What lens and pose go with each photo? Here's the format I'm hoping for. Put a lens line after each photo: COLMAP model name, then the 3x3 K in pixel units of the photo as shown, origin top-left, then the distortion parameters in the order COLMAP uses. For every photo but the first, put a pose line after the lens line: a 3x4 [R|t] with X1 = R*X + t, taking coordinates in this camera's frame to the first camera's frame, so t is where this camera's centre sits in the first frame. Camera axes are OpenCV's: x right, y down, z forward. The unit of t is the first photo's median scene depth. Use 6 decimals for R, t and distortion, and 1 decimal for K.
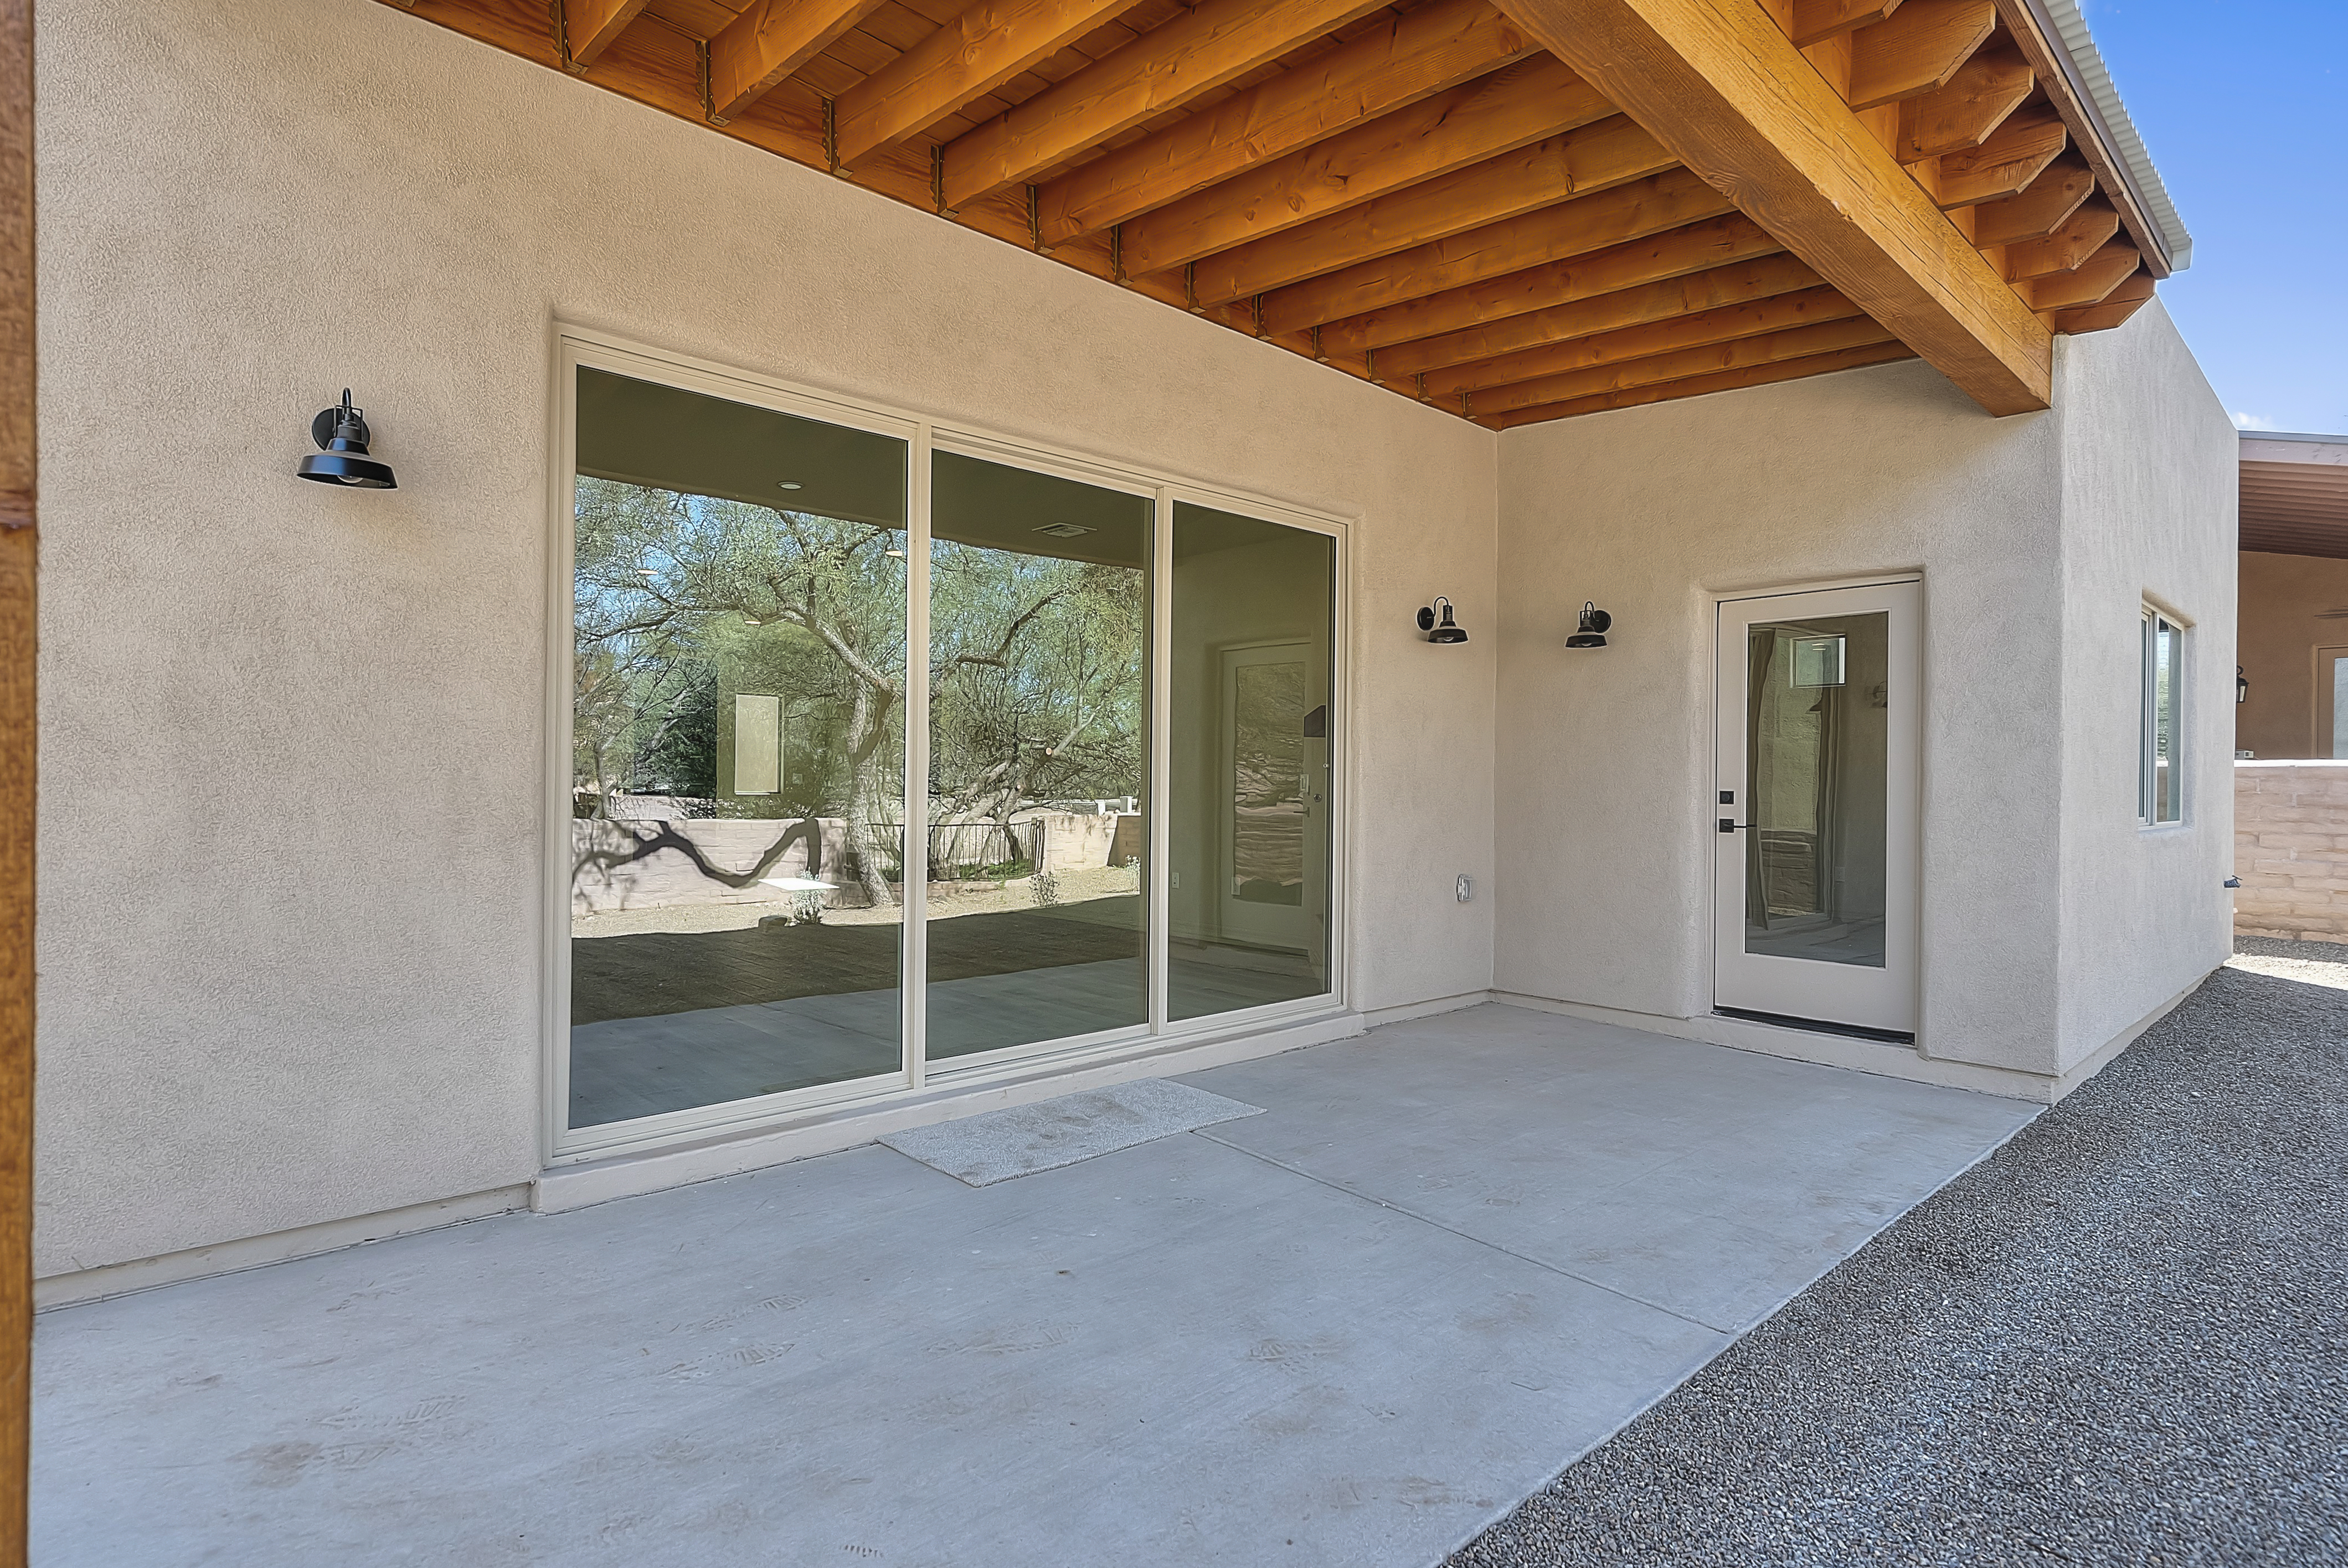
lens RADIAL K [[1200.7, 0, 1168.8], [0, 1200.7, 789.2], [0, 0, 1]] dist [0.015854, 0.000409]
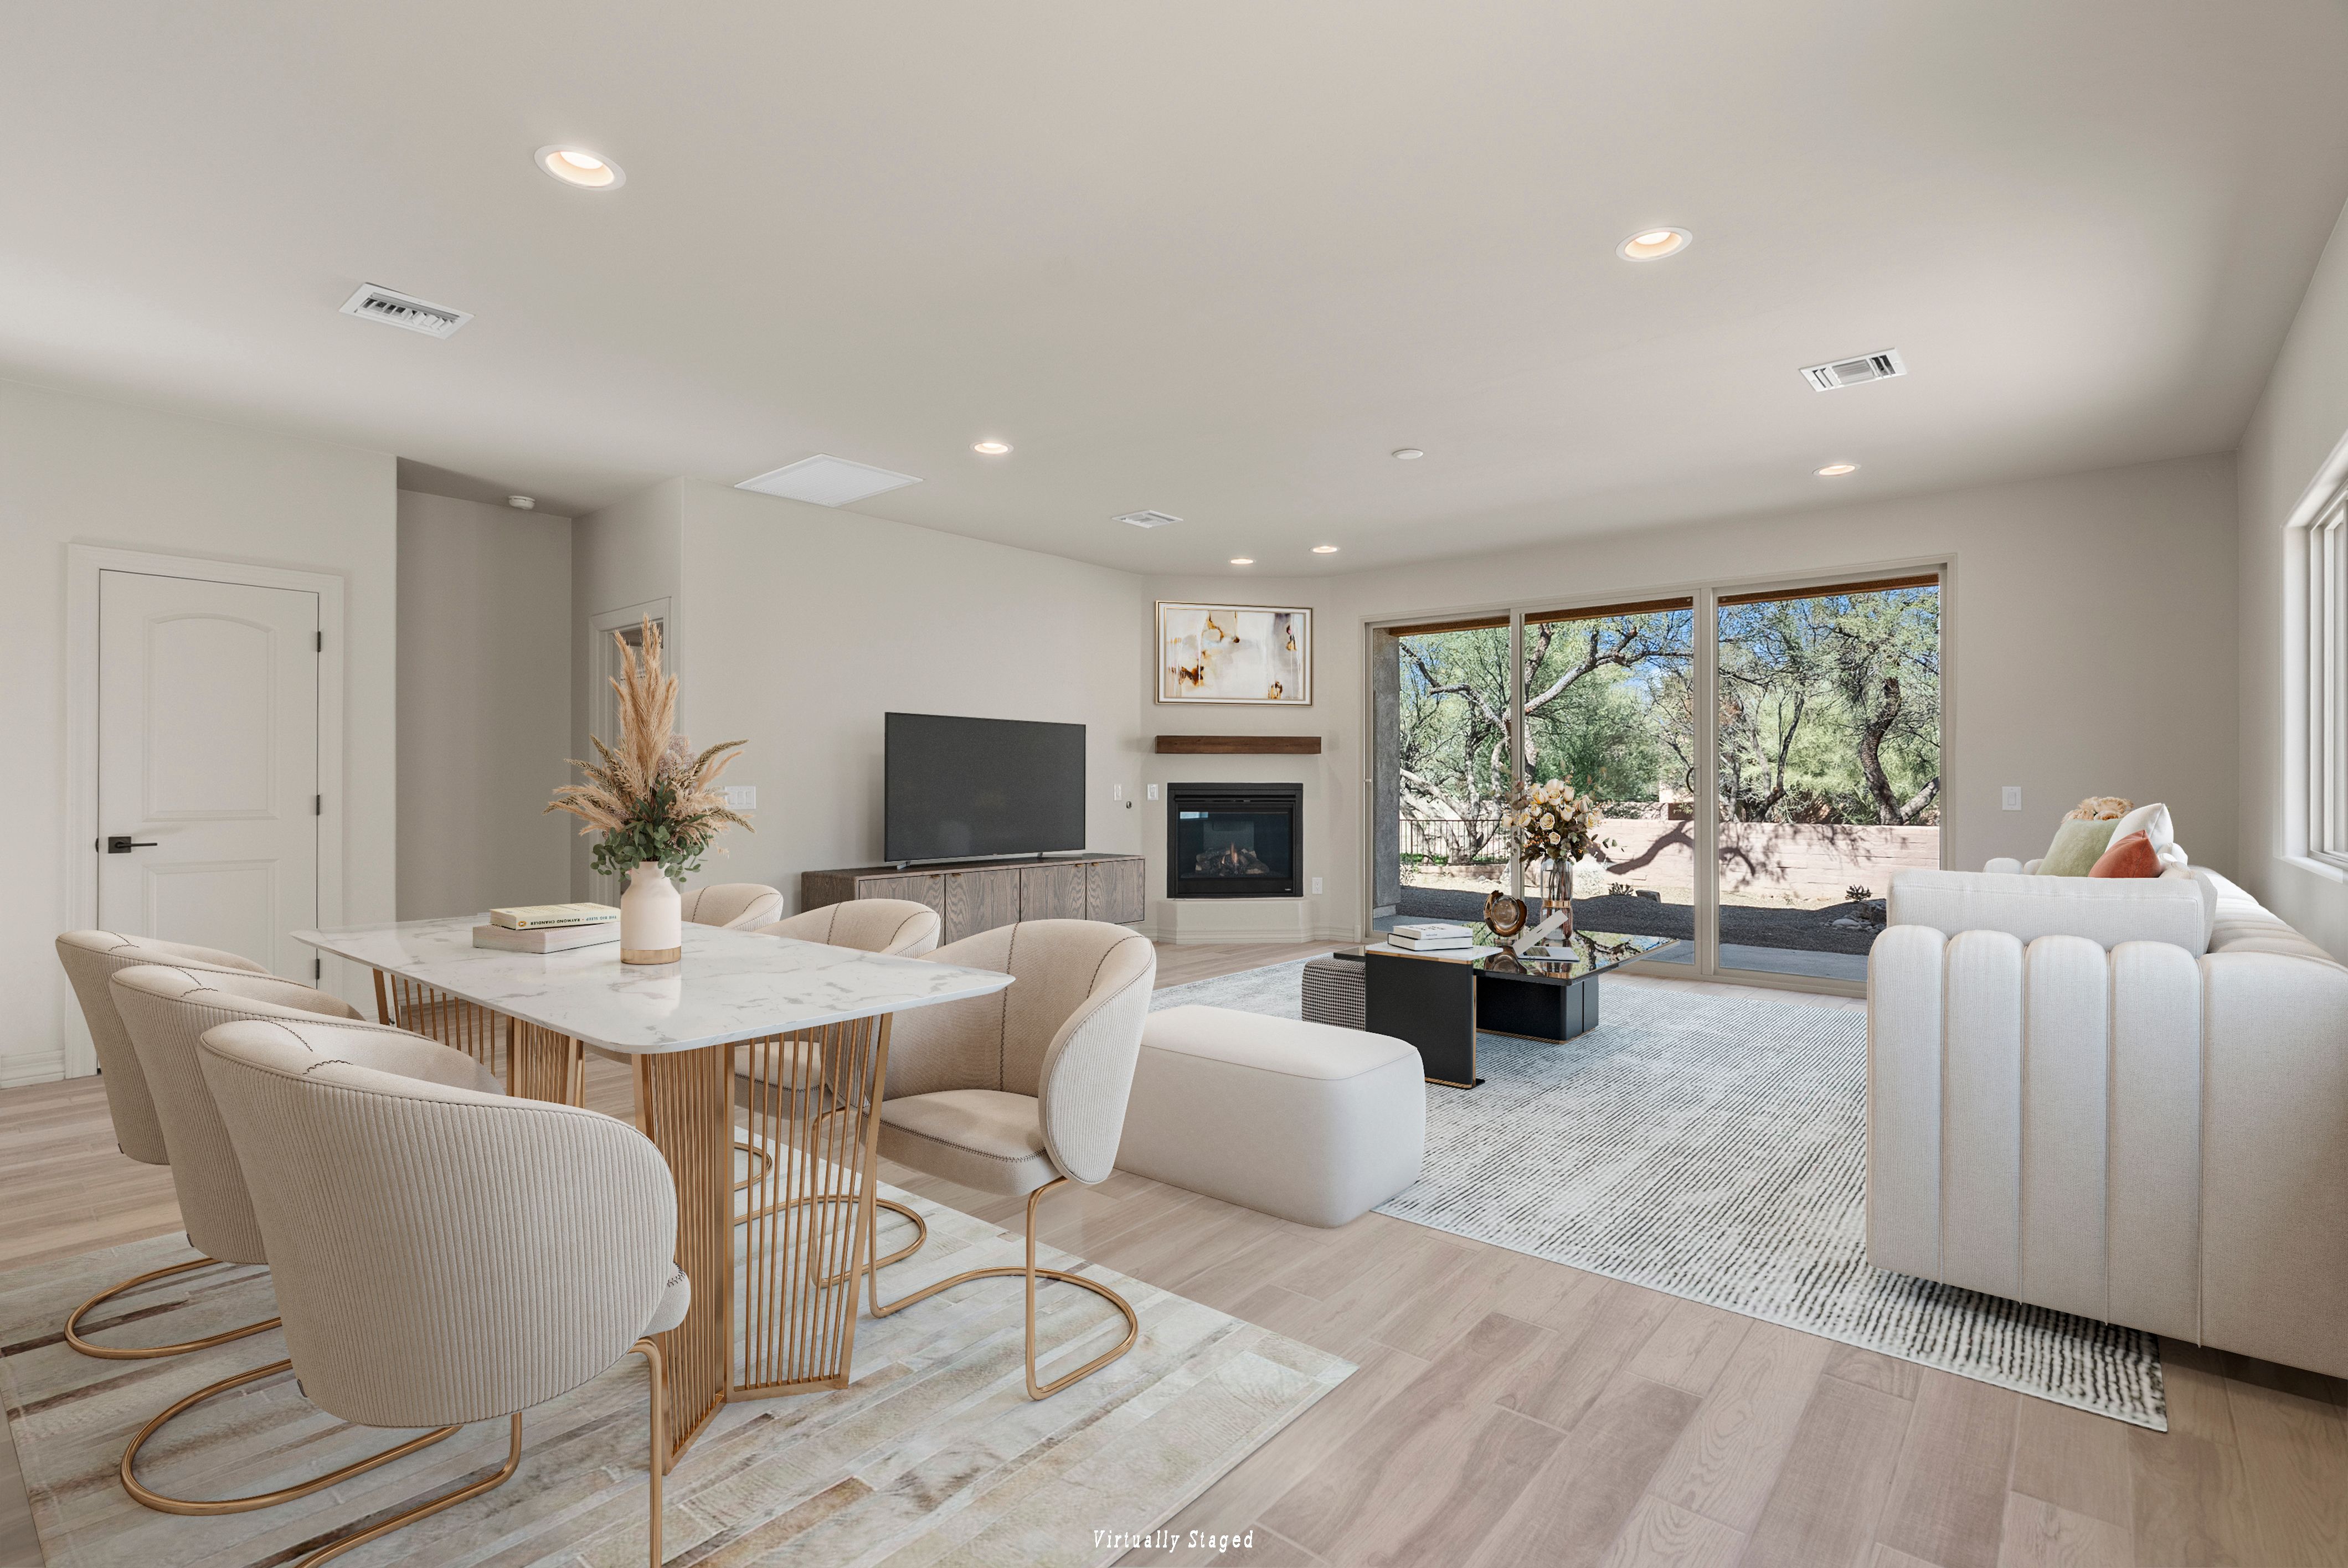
lens RADIAL K [[1075.2, 0, 1188.4], [0, 1075.2, 791.9], [0, 0, 1]] dist [-0.007587, 0.002430]
pose [[-0.124796, -0.019990, 0.991981, -1.193988], [0.002330, 0.999788, 0.020441, -0.032619], [-0.992180, 0.004862, -0.124723, 1.401441]]
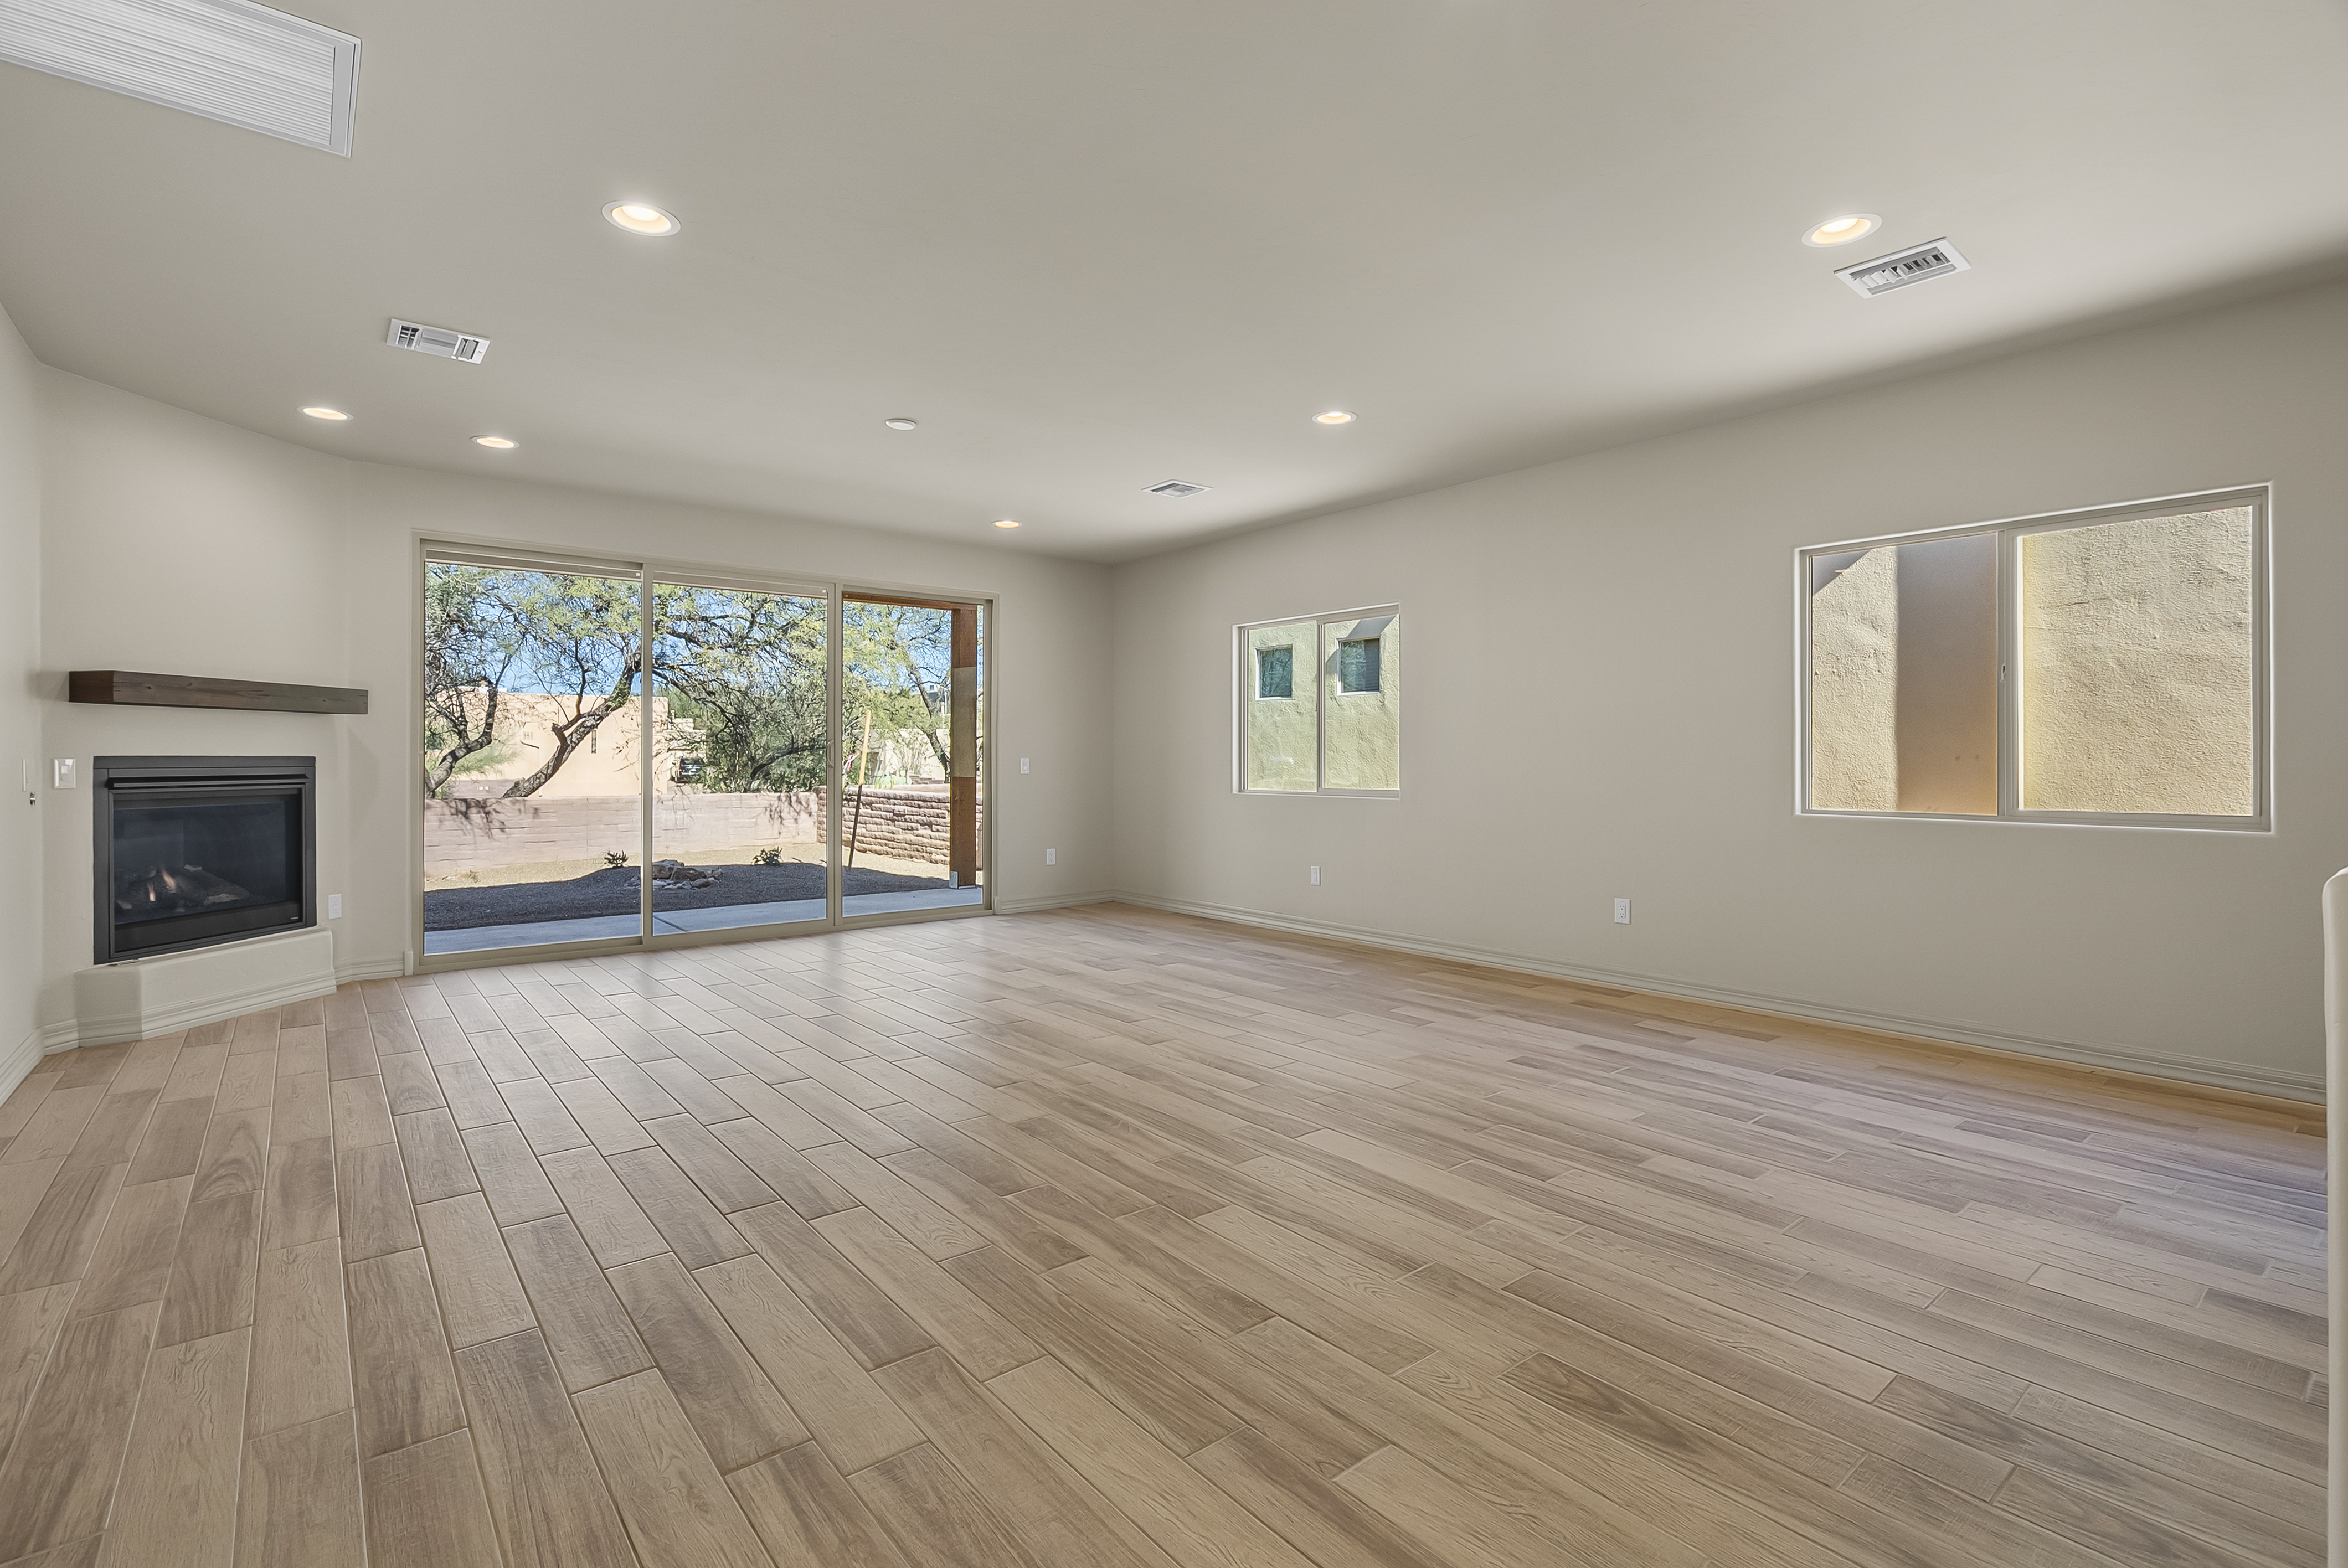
lens RADIAL K [[1075.2, 0, 1159.1], [0, 1075.2, 752.0], [0, 0, 1]] dist [-0.007587, 0.002430]
pose [[-0.997384, -0.010416, 0.071529, -0.613772], [-0.010336, 0.999945, 0.001487, -0.027631], [-0.071541, 0.000744, -0.997437, 1.969381]]
